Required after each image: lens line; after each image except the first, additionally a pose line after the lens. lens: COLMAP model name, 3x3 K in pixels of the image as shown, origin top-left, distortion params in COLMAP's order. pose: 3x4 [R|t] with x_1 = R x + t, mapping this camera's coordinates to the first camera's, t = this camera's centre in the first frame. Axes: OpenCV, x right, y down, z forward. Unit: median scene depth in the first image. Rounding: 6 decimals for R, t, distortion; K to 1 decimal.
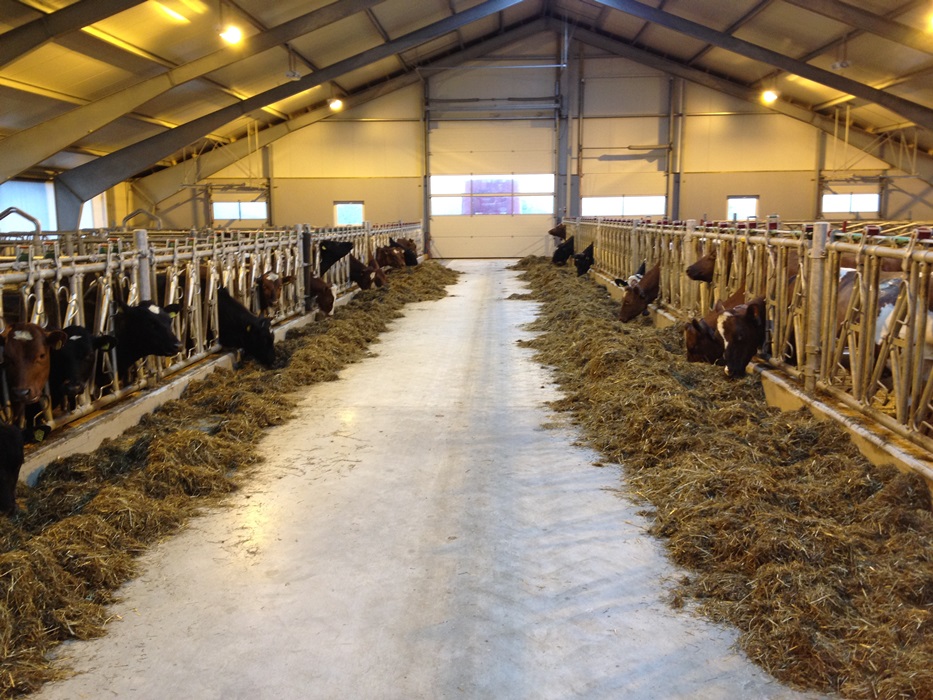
lens RADIAL K [[919.5, 0, 468.8], [0, 919.5, 352.9], [0, 0, 1]] dist [0.038043, 0.000000]
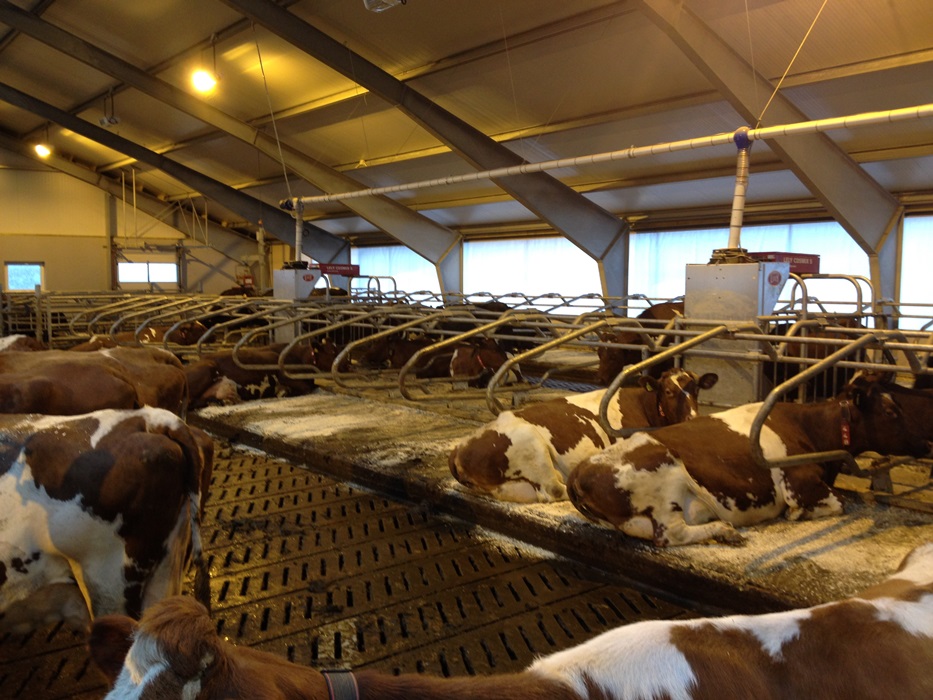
lens RADIAL K [[919.5, 0, 467.9], [0, 919.5, 350.2], [0, 0, 1]] dist [0.038043, 0.000000]
pose [[0.771516, -0.042823, 0.634767, 0.078423], [0.089565, 0.995106, -0.041728, -0.019051], [-0.629874, 0.089046, 0.771576, 0.097915]]
